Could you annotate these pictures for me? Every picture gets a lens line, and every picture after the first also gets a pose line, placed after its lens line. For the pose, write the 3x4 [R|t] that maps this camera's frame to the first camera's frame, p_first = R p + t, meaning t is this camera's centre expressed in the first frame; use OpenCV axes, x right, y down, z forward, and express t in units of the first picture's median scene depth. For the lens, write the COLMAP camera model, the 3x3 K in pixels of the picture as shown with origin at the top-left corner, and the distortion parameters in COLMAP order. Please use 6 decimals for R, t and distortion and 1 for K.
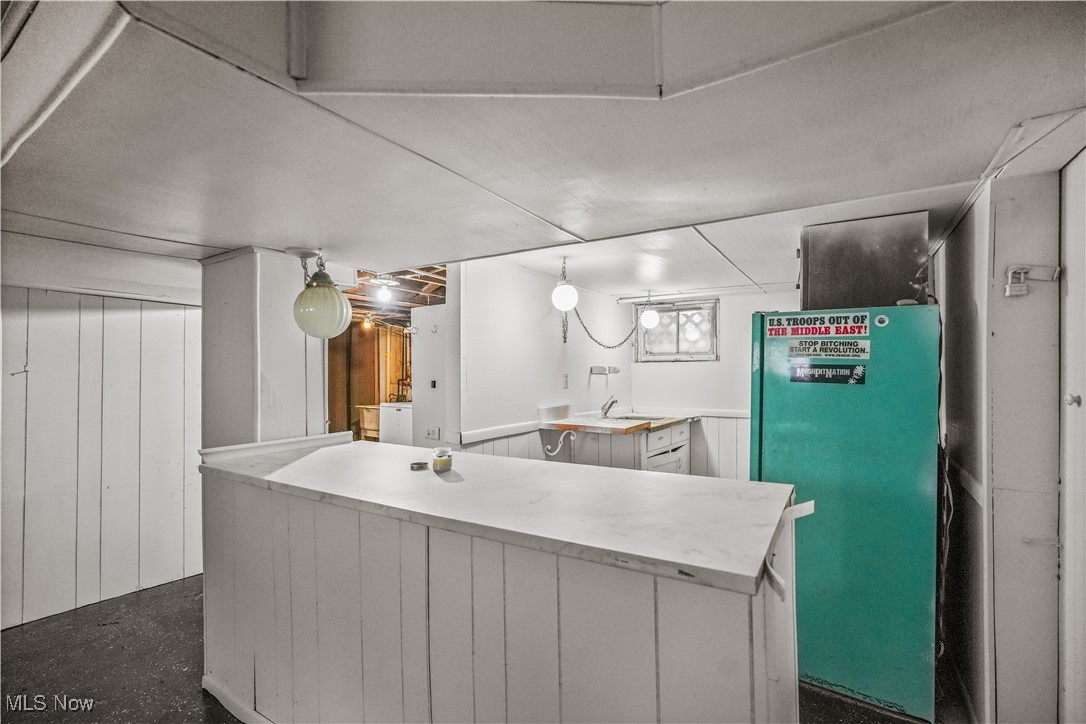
lens RADIAL K [[483.6, 0, 548.4], [0, 483.6, 366.2], [0, 0, 1]] dist [0.000793, 0.000093]
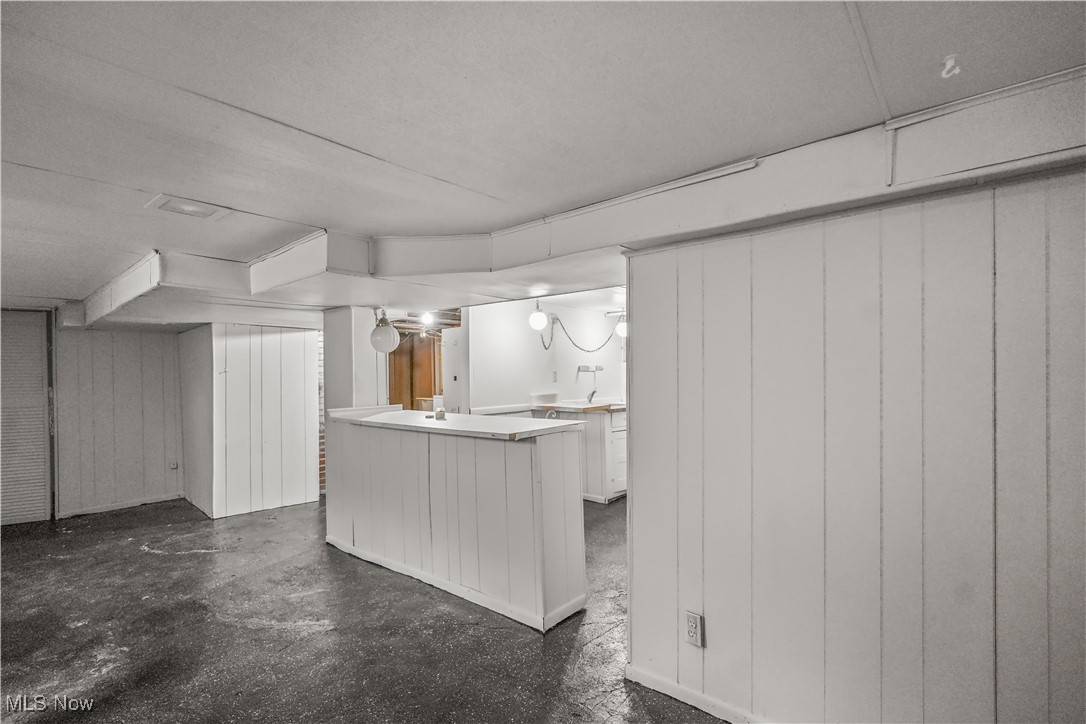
lens RADIAL K [[483.6, 0, 539.2], [0, 483.6, 366.2], [0, 0, 1]] dist [0.000793, 0.000093]
pose [[0.989176, -0.008194, -0.146504, 0.258937], [0.008629, 0.999960, 0.002332, -0.002929], [0.146479, -0.003571, 0.989207, -0.497997]]
